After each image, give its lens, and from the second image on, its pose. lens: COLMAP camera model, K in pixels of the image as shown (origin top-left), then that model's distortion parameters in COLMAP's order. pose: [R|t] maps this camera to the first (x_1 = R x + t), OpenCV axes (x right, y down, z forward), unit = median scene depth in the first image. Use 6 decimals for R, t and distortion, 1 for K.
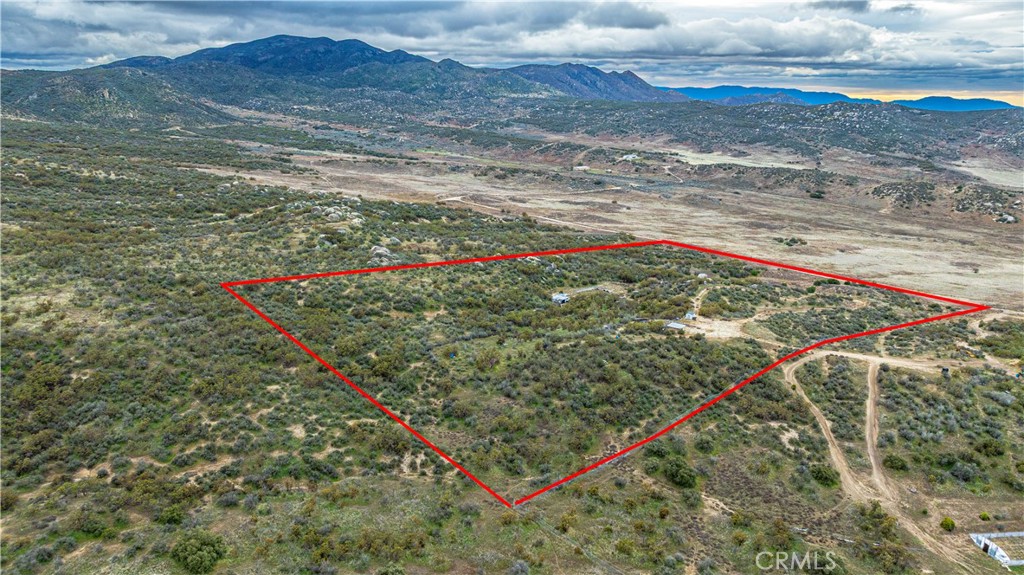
lens RADIAL K [[710.5, 0, 512.0], [0, 710.5, 287.5], [0, 0, 1]] dist [-0.040296, 0.061362]
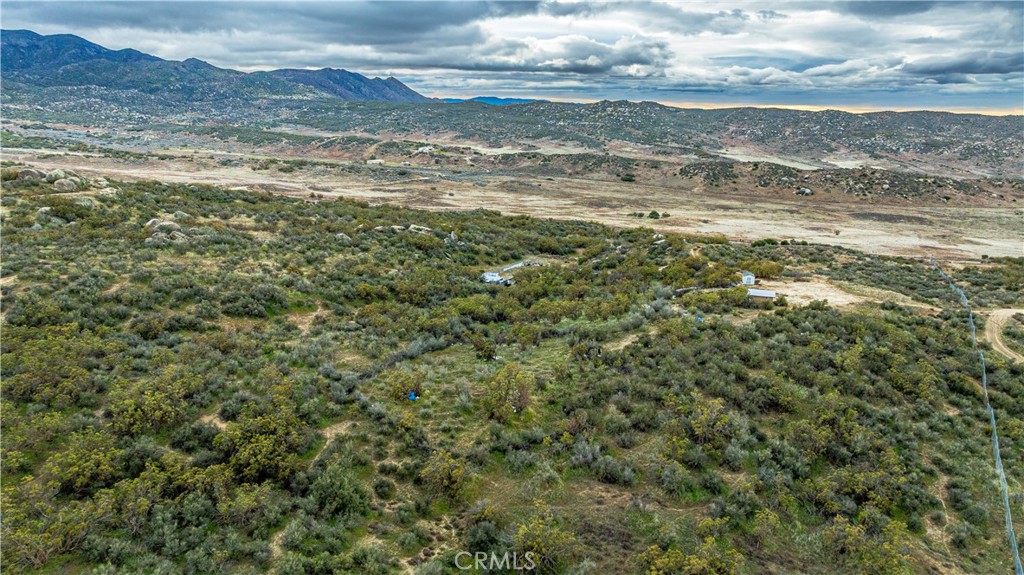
lens RADIAL K [[710.5, 0, 512.0], [0, 710.5, 287.5], [0, 0, 1]] dist [-0.040296, 0.061362]
pose [[0.946493, -0.081629, 0.312229, -0.035116], [0.087227, 0.996181, -0.003980, 0.008381], [-0.310712, 0.031002, 0.949999, 0.128405]]
